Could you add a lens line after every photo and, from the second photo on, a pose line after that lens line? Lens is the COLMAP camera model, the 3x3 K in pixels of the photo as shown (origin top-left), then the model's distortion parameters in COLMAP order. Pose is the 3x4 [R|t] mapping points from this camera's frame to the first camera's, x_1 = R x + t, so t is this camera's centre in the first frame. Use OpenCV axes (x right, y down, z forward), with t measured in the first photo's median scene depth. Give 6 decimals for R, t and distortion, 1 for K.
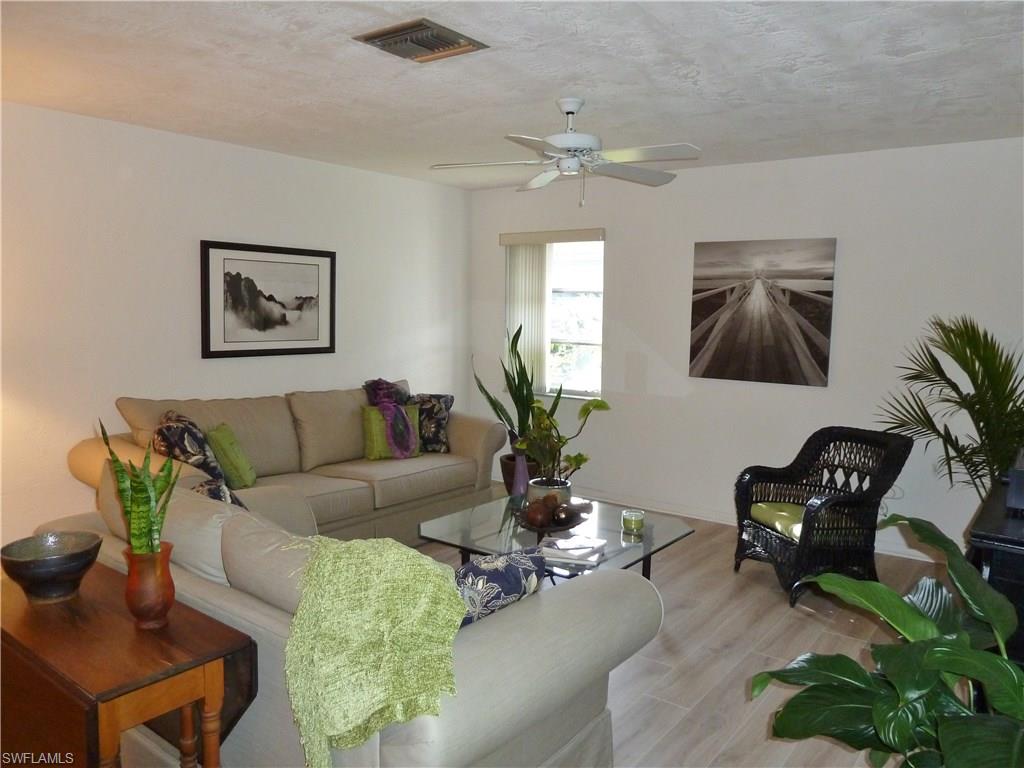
lens RADIAL K [[774.1, 0, 512.0], [0, 774.1, 384.0], [0, 0, 1]] dist [-0.031328, 0.000859]
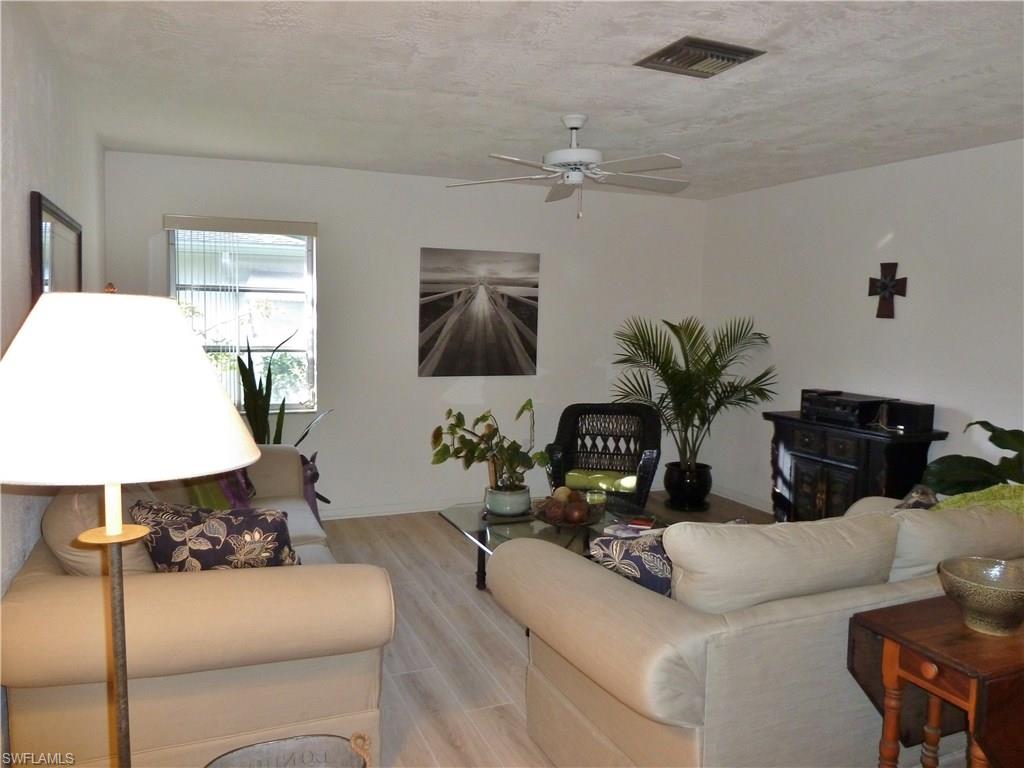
lens RADIAL K [[774.1, 0, 512.0], [0, 774.1, 384.0], [0, 0, 1]] dist [-0.031328, 0.000859]
pose [[0.500666, -0.085902, 0.861368, -0.656121], [0.082566, 0.995266, 0.051264, -0.046638], [-0.861694, 0.045454, 0.505389, 0.400929]]
